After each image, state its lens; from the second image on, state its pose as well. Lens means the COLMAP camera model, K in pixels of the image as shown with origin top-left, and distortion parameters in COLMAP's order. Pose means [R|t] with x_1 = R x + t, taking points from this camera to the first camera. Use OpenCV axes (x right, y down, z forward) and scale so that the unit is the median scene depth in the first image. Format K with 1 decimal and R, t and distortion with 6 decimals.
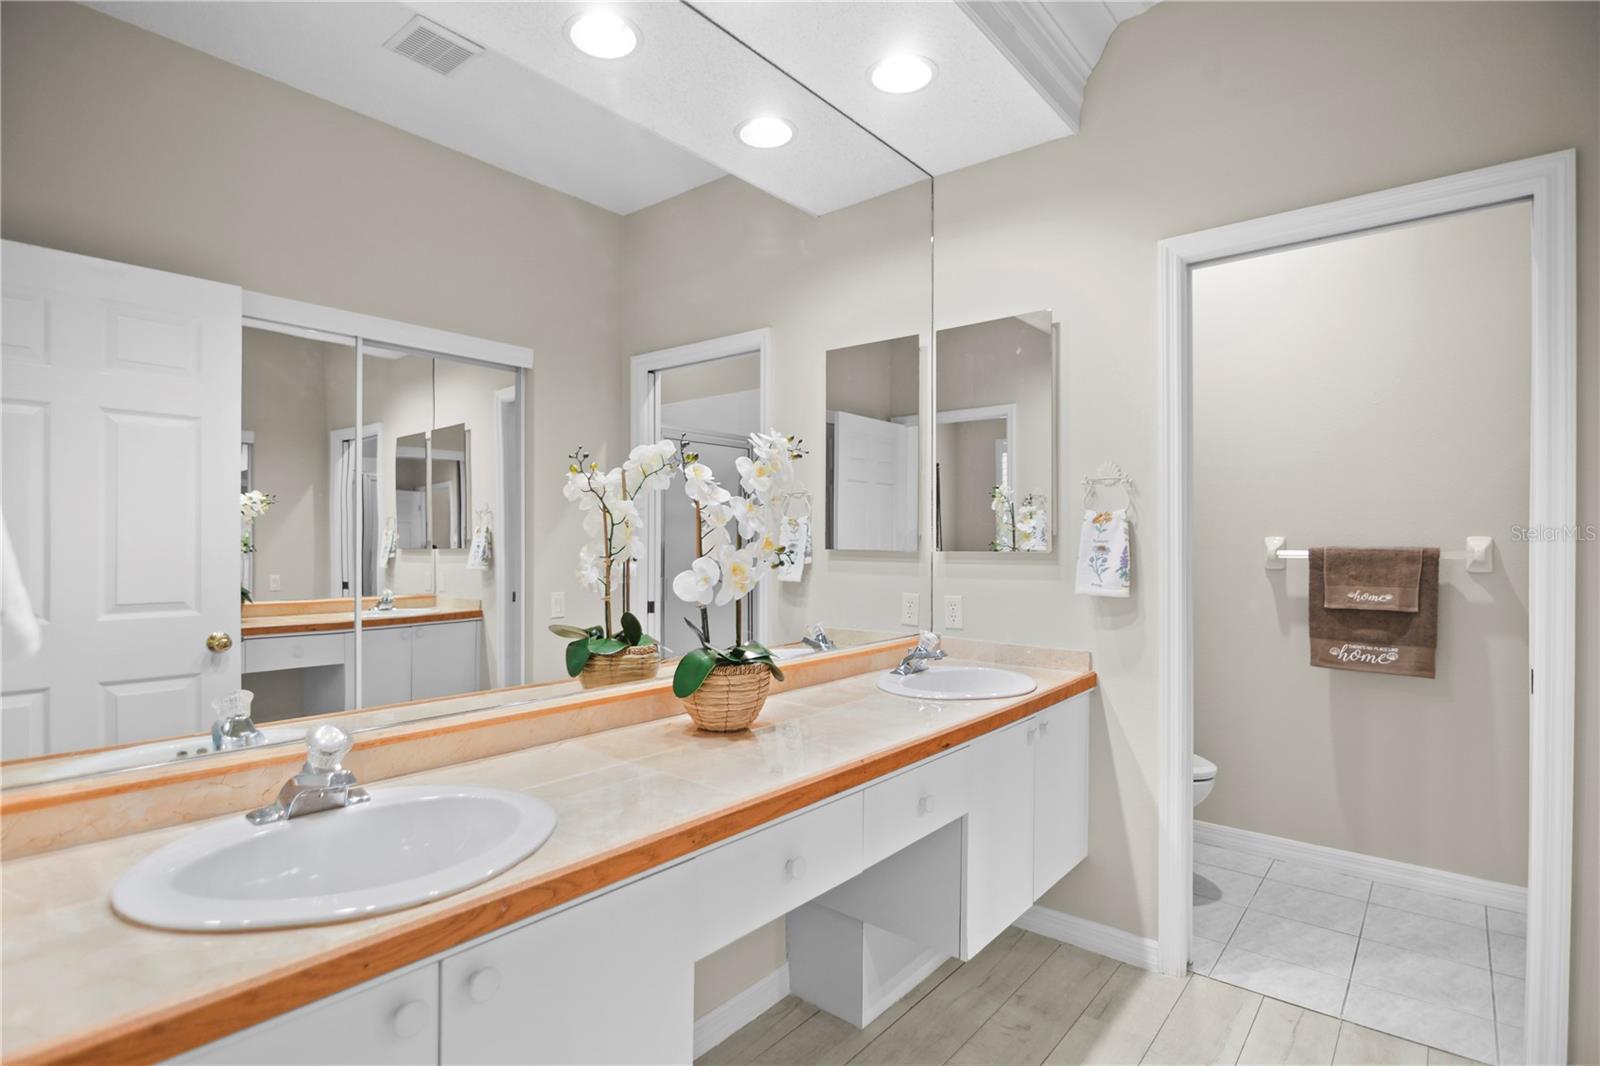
lens RADIAL K [[787.9, 0, 784.7], [0, 787.9, 529.1], [0, 0, 1]] dist [-0.001633, -0.001437]
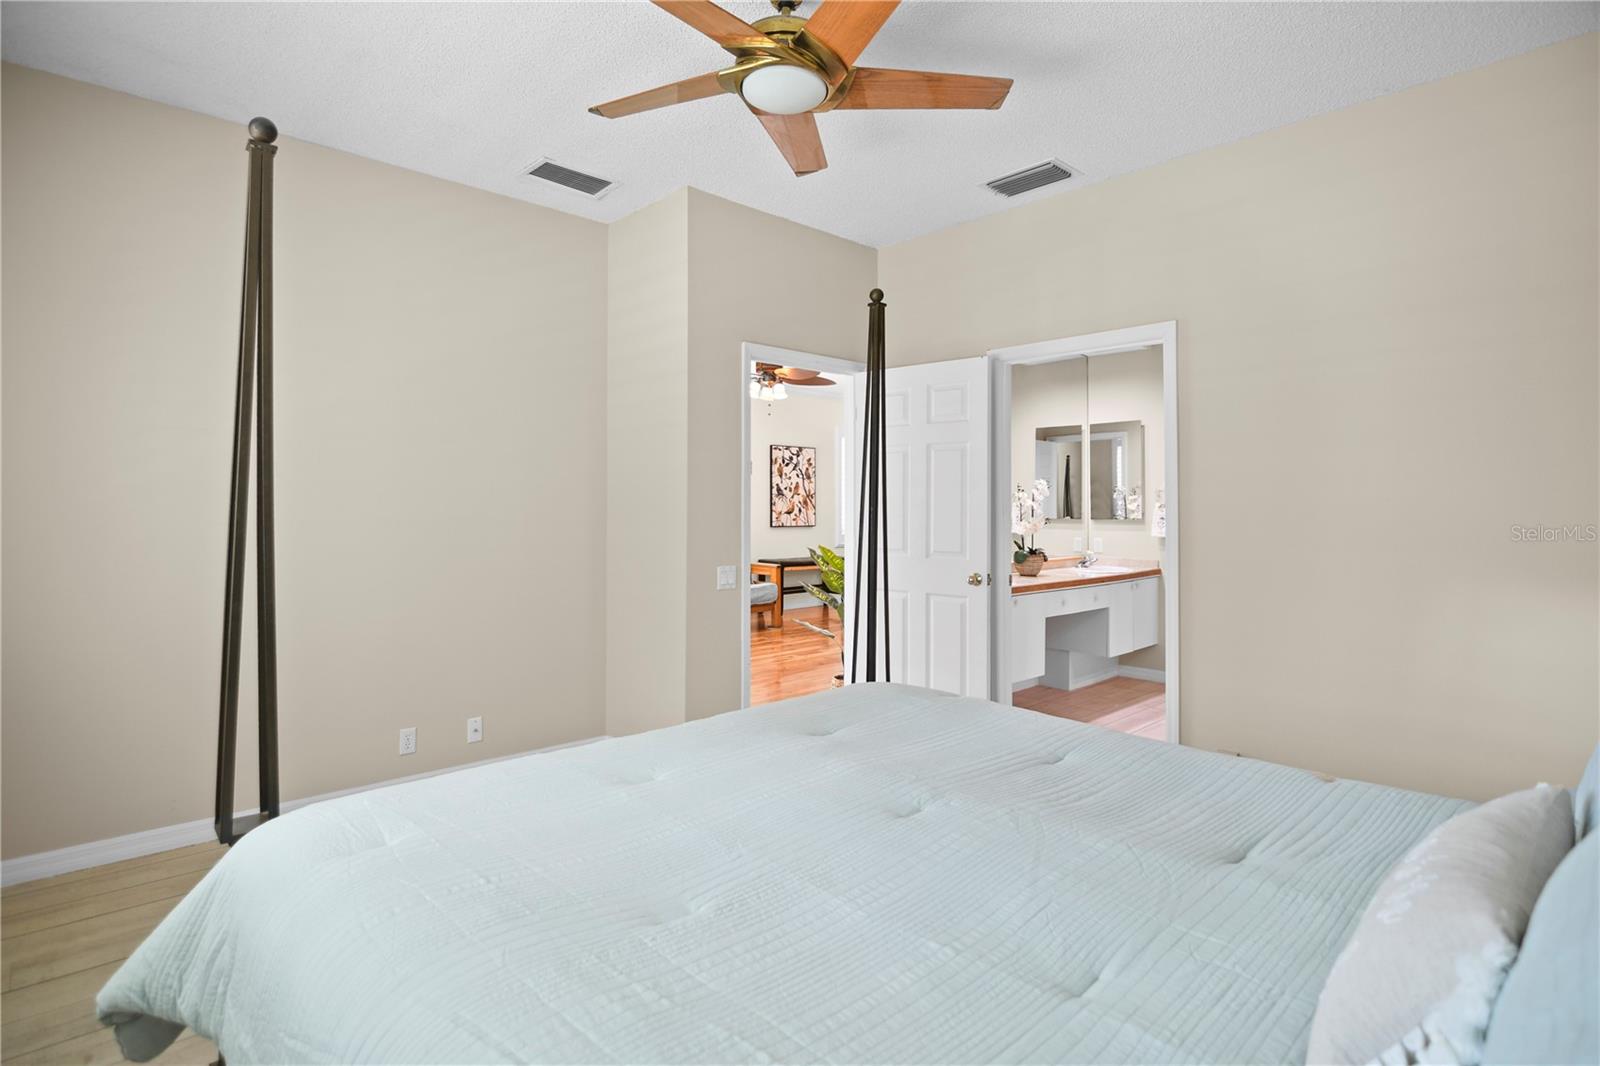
lens RADIAL K [[800.4, 0, 771.7], [0, 800.4, 497.4], [0, 0, 1]] dist [0.000087, -0.000268]
pose [[0.990999, -0.006750, -0.133697, -0.417918], [0.006537, 0.999977, -0.002034, -0.037110], [0.133707, 0.001142, 0.991020, -1.446260]]
